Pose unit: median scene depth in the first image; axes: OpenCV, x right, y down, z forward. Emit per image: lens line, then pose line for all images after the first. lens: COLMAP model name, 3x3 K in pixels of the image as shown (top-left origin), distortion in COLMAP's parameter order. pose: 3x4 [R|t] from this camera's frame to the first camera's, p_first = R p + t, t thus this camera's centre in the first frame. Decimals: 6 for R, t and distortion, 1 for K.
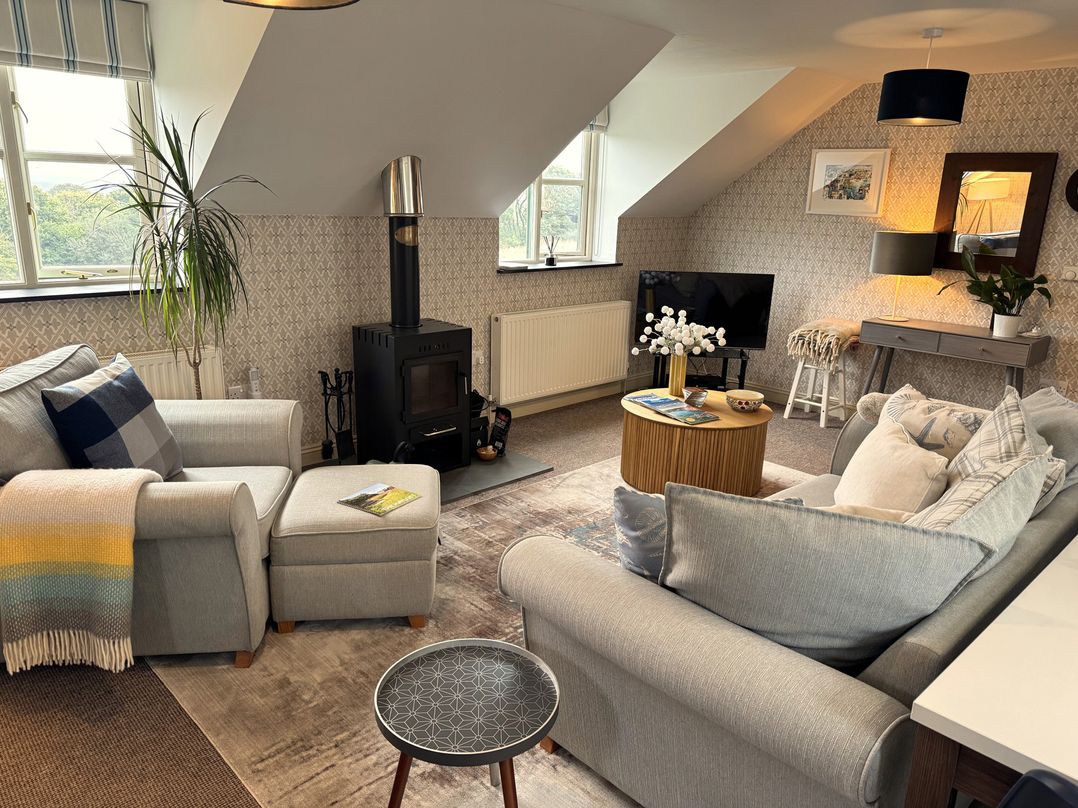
lens RADIAL K [[744.8, 0, 541.8], [0, 744.8, 406.5], [0, 0, 1]] dist [-0.000741, -0.011199]
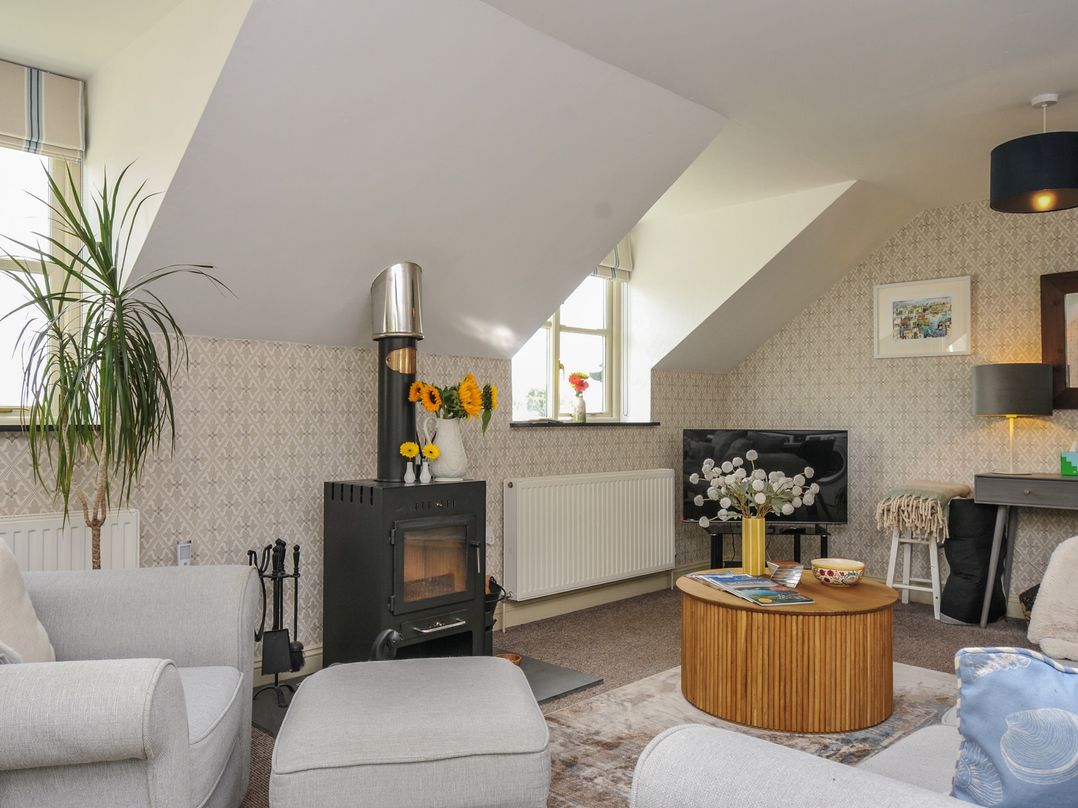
lens RADIAL K [[823.7, 0, 554.2], [0, 823.7, 411.2], [0, 0, 1]] dist [-0.004306, 0.020063]
pose [[0.999100, -0.022588, 0.035893, -0.044821], [0.031793, 0.959055, -0.281430, 0.052636], [-0.028067, 0.282318, 0.958910, 0.156462]]
